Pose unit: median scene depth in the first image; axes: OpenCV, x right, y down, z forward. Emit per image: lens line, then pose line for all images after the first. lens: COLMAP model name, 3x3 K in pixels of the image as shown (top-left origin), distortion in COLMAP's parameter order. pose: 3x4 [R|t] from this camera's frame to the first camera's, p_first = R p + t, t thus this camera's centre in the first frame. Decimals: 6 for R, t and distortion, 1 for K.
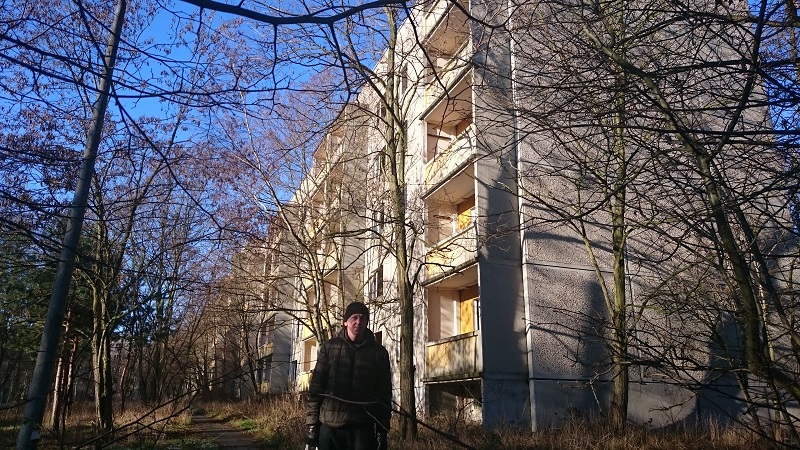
lens RADIAL K [[610.5, 0, 396.2], [0, 610.5, 203.5], [0, 0, 1]] dist [0.007416, -0.006474]
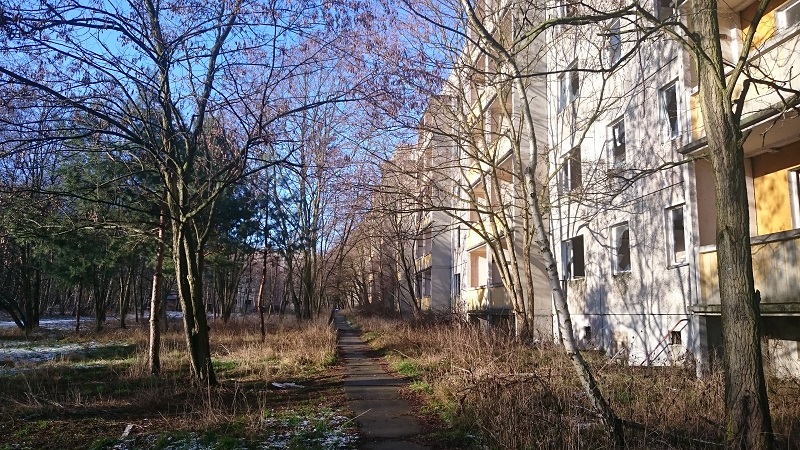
lens RADIAL K [[608.7, 0, 382.7], [0, 608.7, 206.6], [0, 0, 1]] dist [0.011593, -0.008659]
pose [[0.964041, -0.037255, -0.263130, -0.065563], [0.074825, 0.988120, 0.134240, 0.067673], [0.255003, -0.149101, 0.955375, 0.282429]]
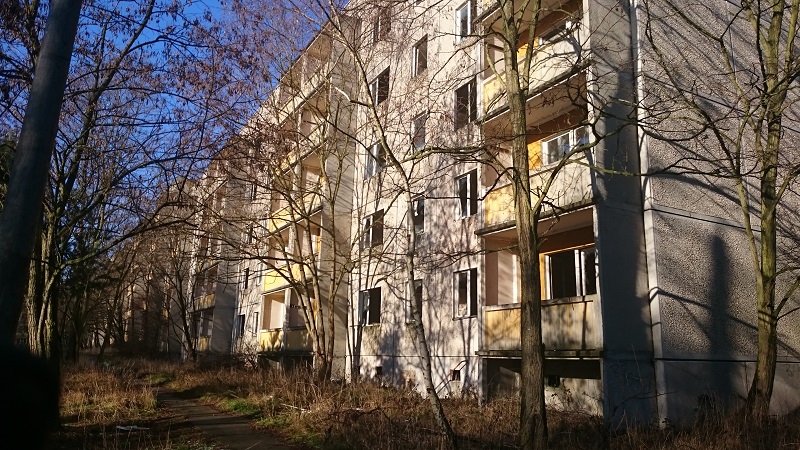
lens RADIAL K [[610.5, 0, 396.2], [0, 610.5, 203.5], [0, 0, 1]] dist [0.007416, -0.006474]
pose [[0.988688, 0.044762, 0.143154, -0.137753], [-0.055667, 0.995770, 0.073096, 0.034789], [-0.139277, -0.080238, 0.986997, 0.192652]]
